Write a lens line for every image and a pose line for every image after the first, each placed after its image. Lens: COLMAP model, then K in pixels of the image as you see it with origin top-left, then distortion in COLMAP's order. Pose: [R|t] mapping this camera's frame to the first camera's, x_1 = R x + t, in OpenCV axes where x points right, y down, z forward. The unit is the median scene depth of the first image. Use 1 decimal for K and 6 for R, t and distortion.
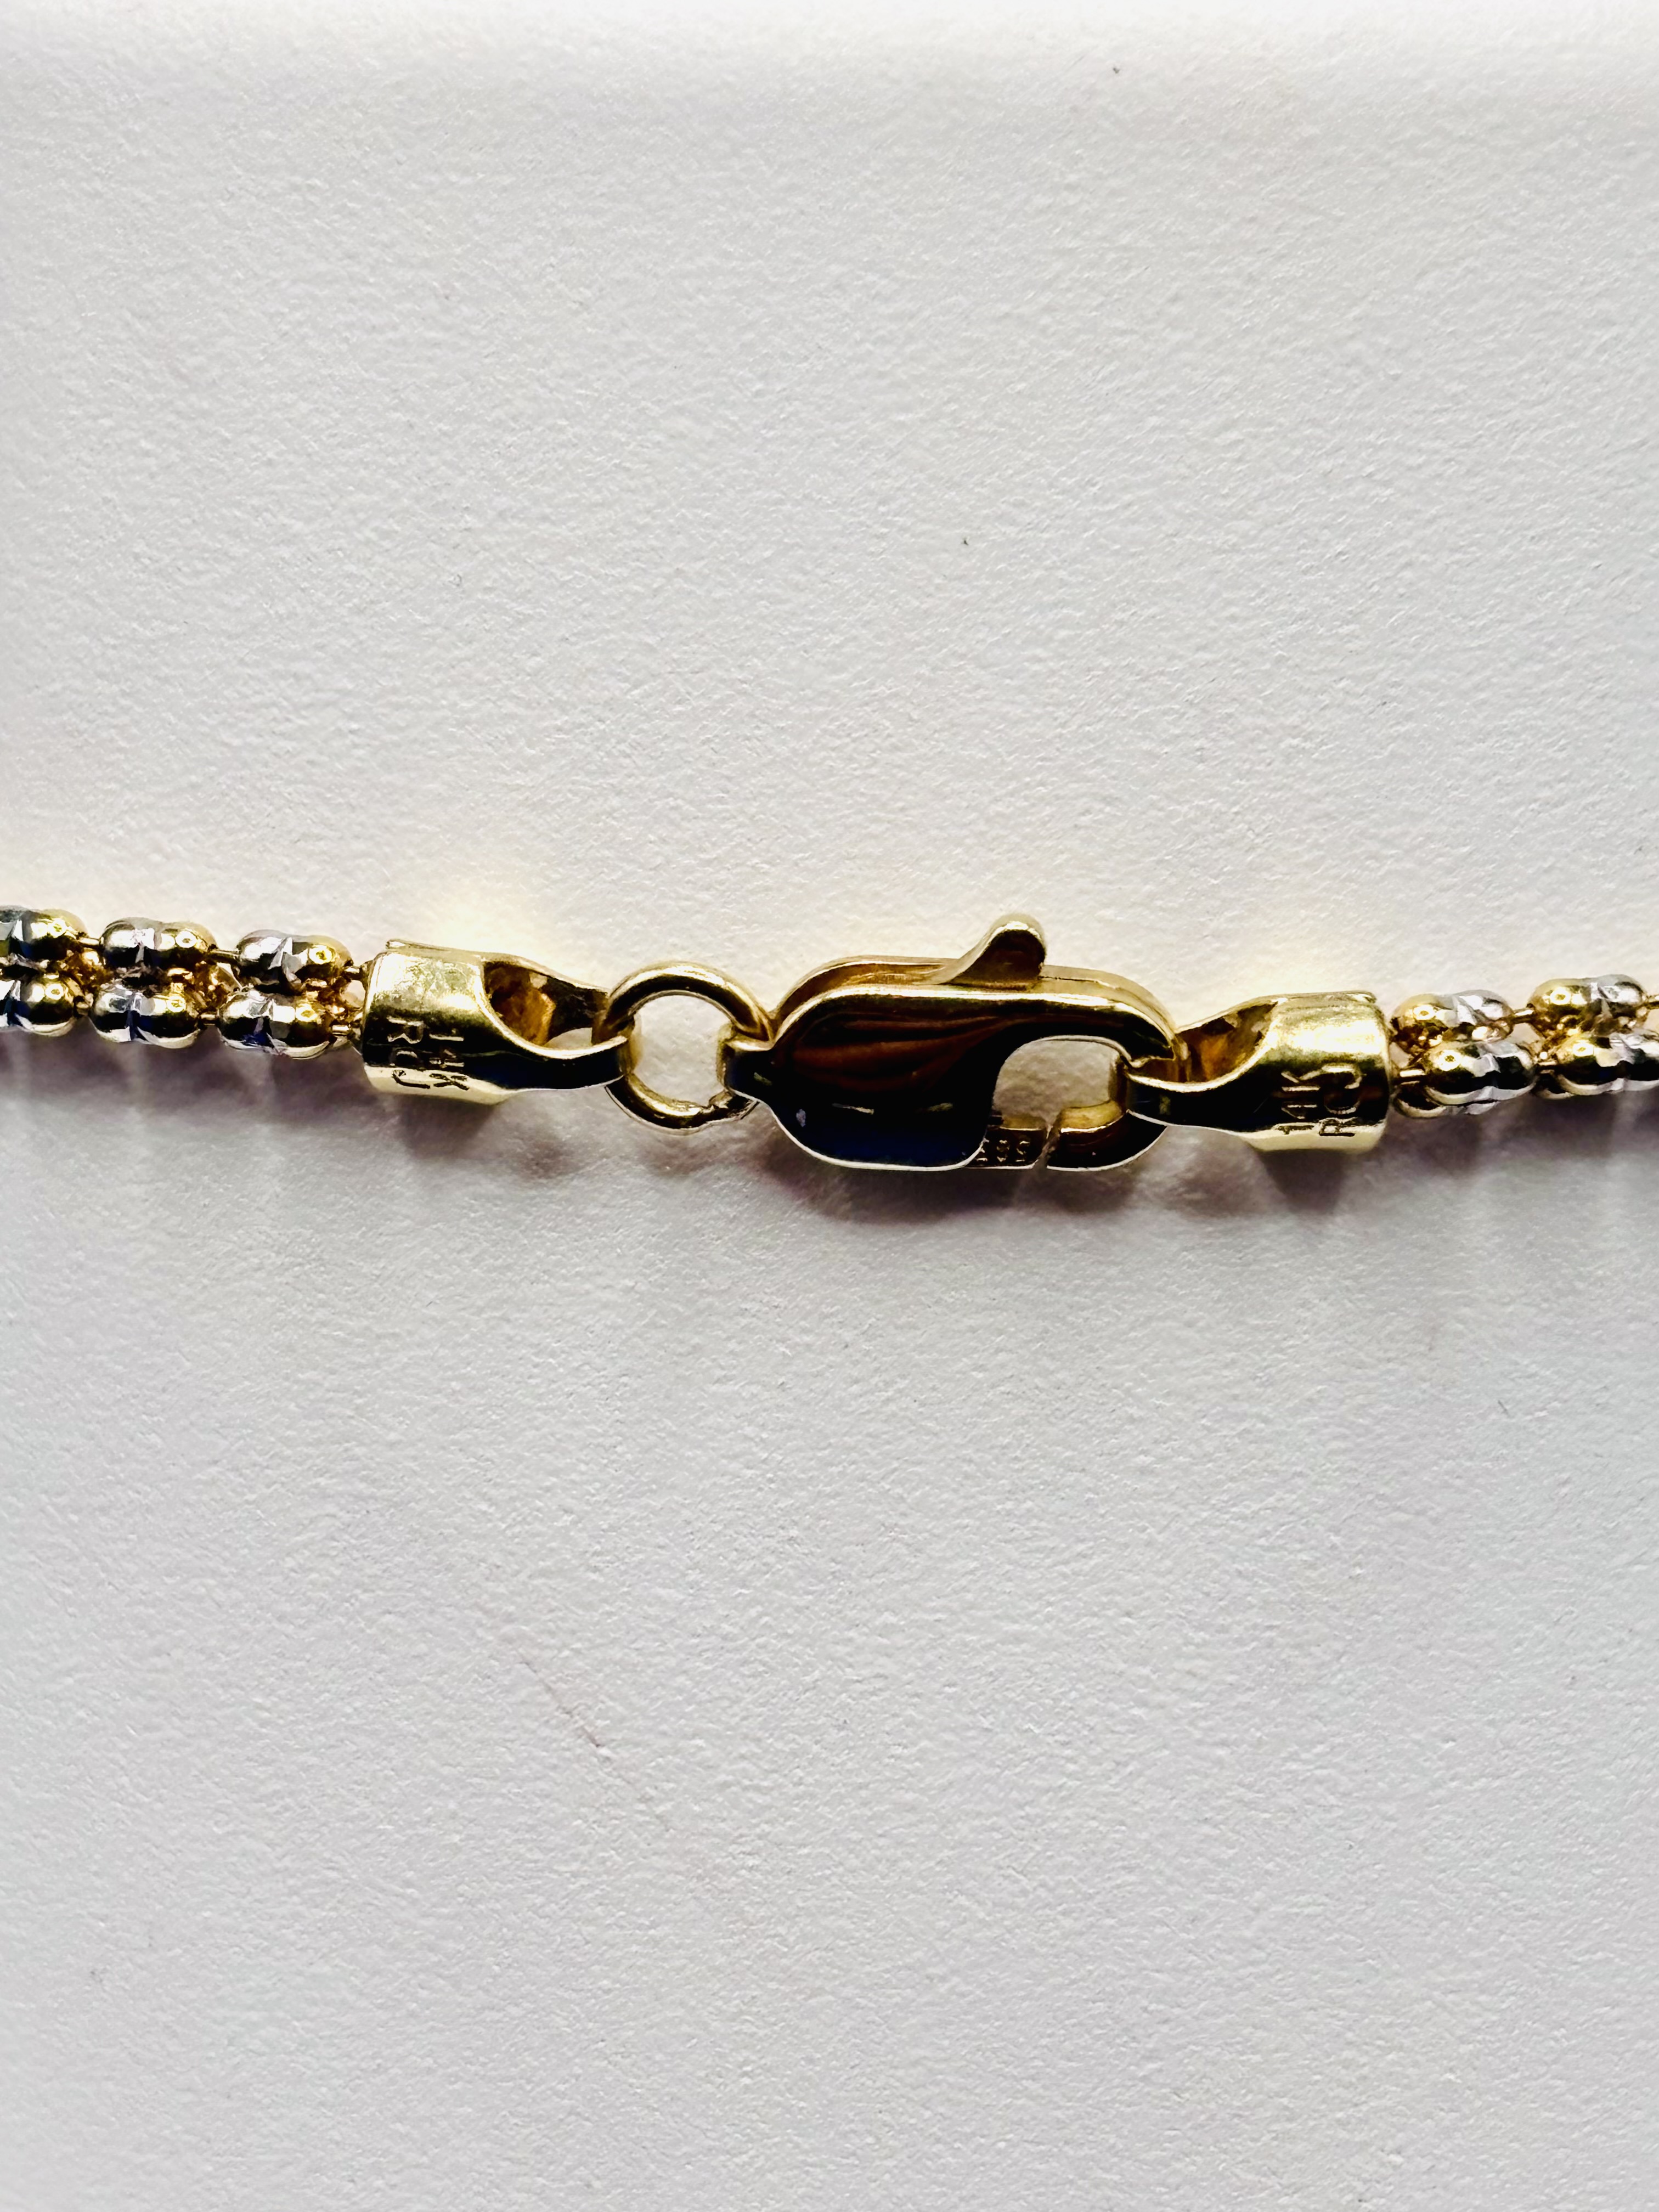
lens RADIAL K [[6898.7, 0, 813.9], [0, 6898.7, 1100.5], [0, 0, 1]] dist [0.224991, 0.000000]
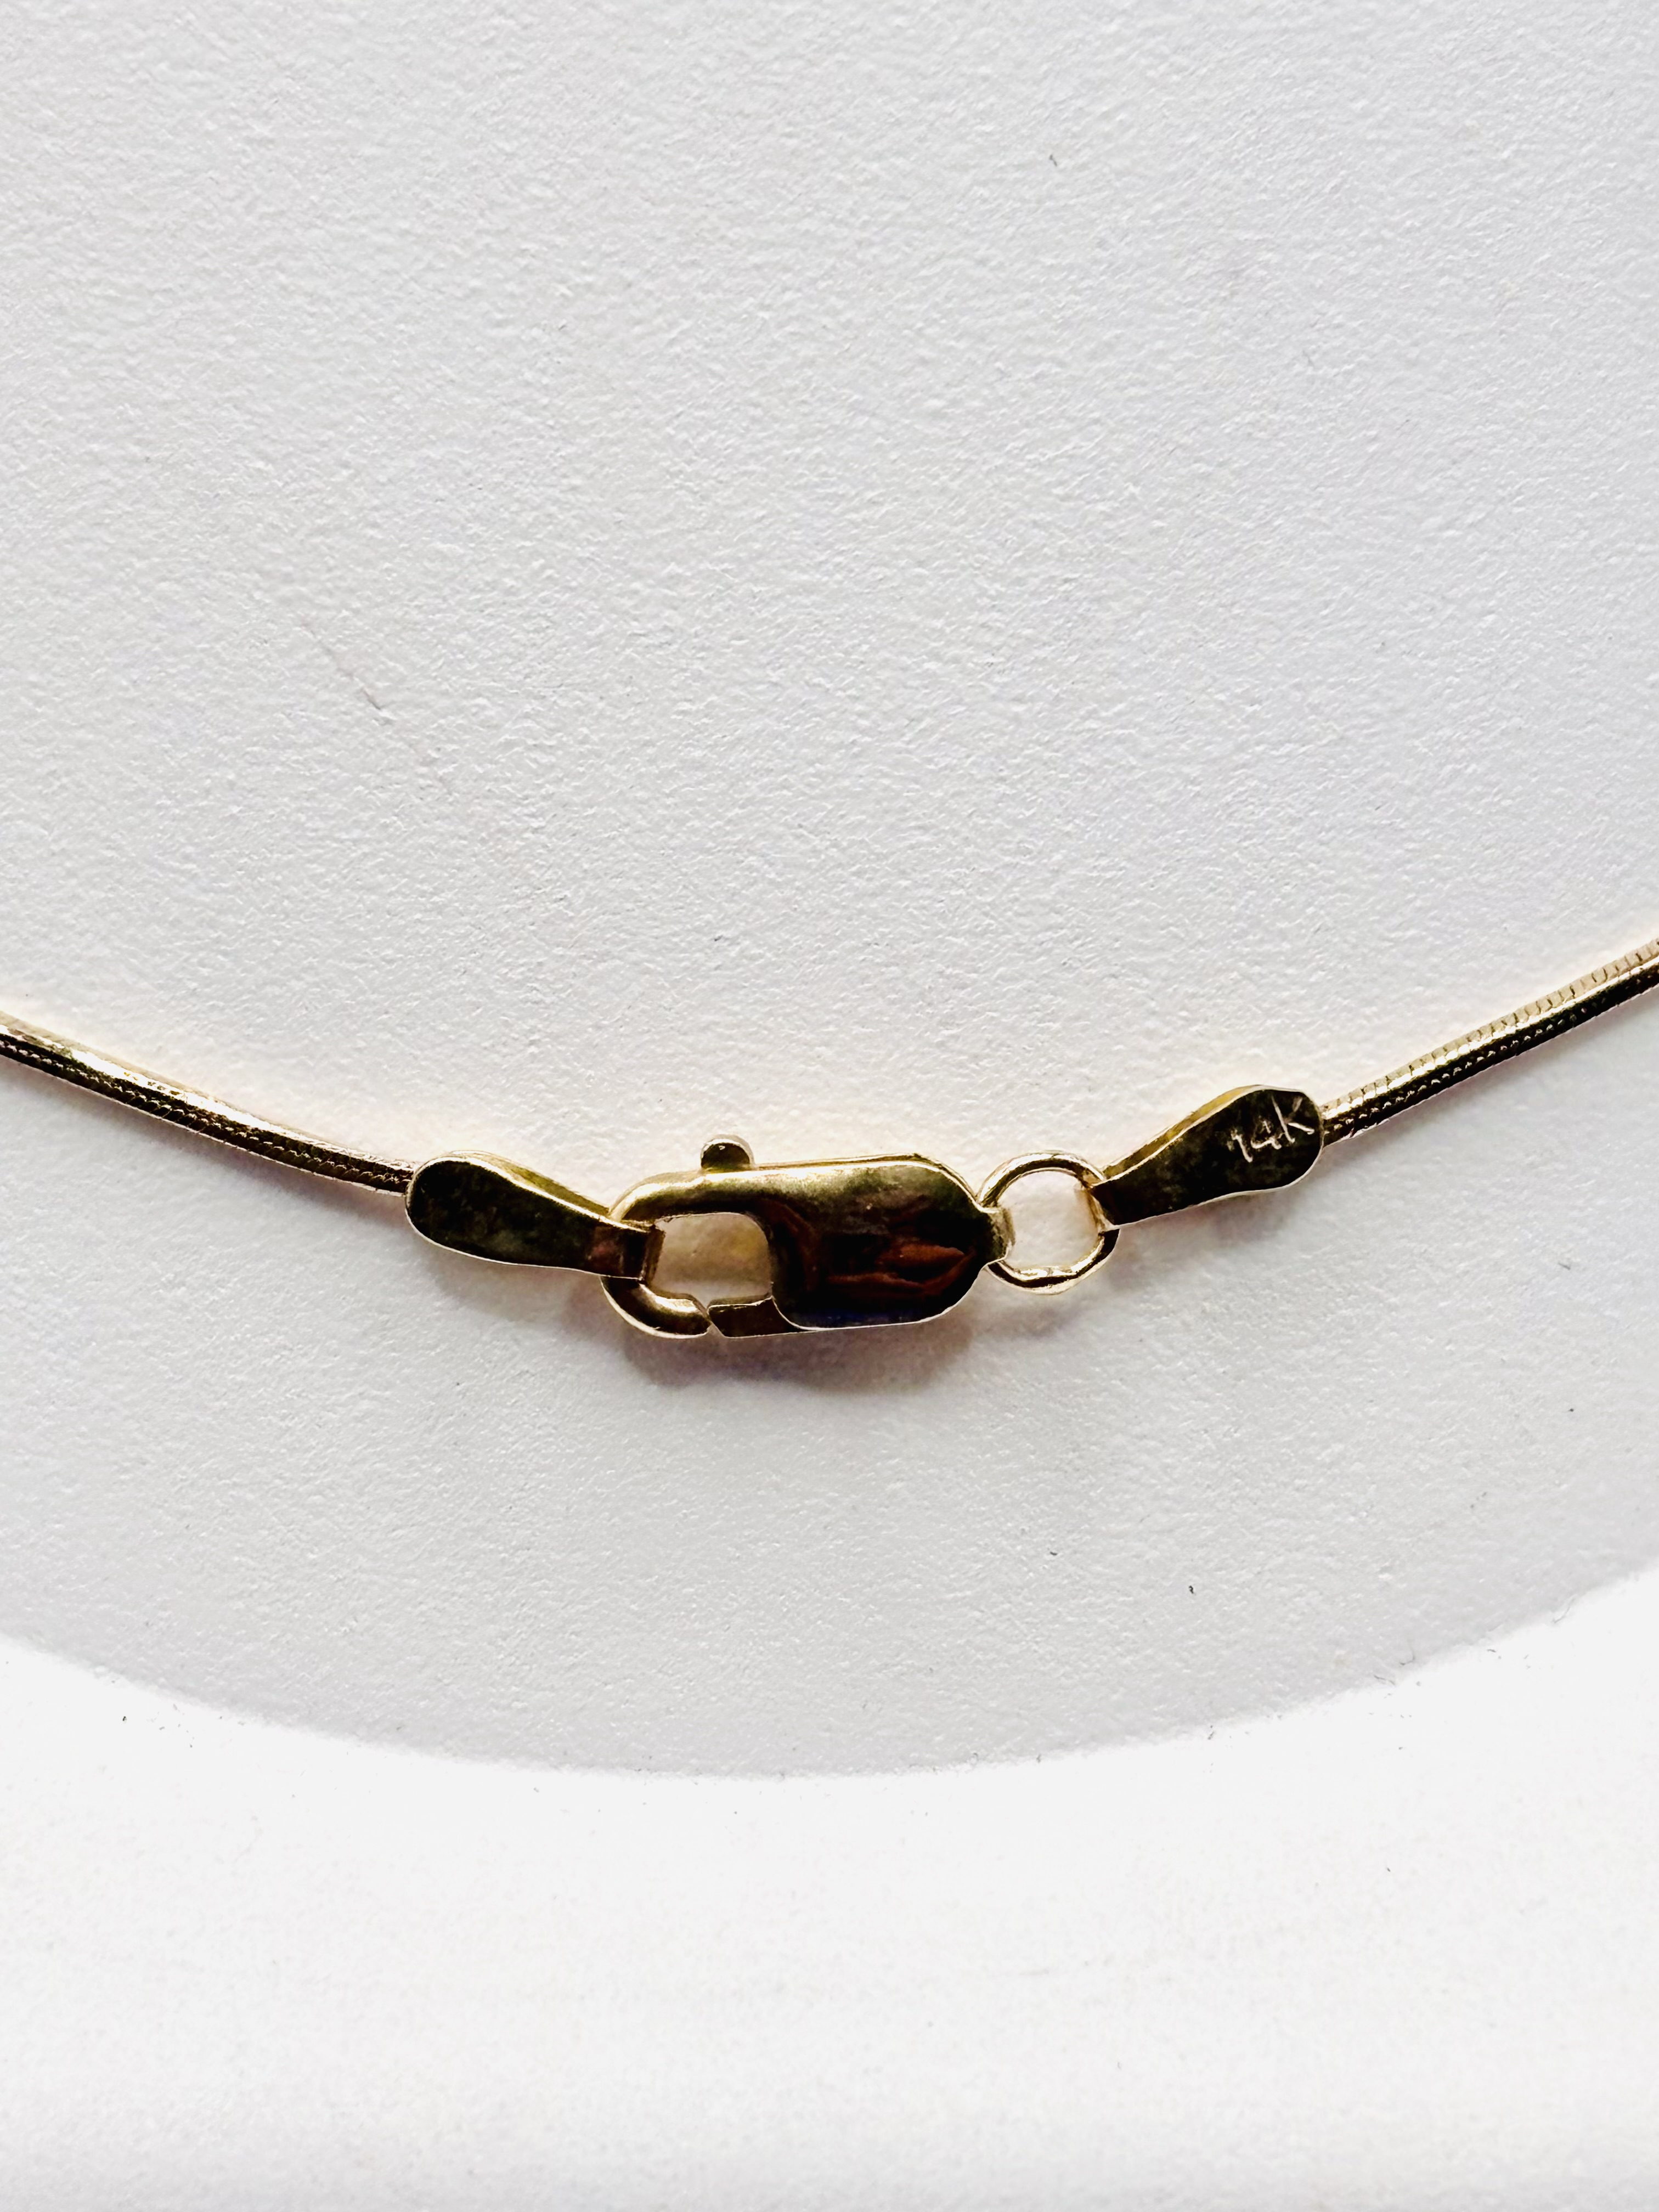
lens RADIAL K [[7297.8, 0, 806.6], [0, 7297.8, 1086.0], [0, 0, 1]] dist [0.223912, 0.000000]
pose [[0.999853, -0.005591, -0.016209, 0.045538], [0.005193, 0.999686, -0.024516, 0.172381], [0.016341, 0.024428, 0.999568, -0.026869]]
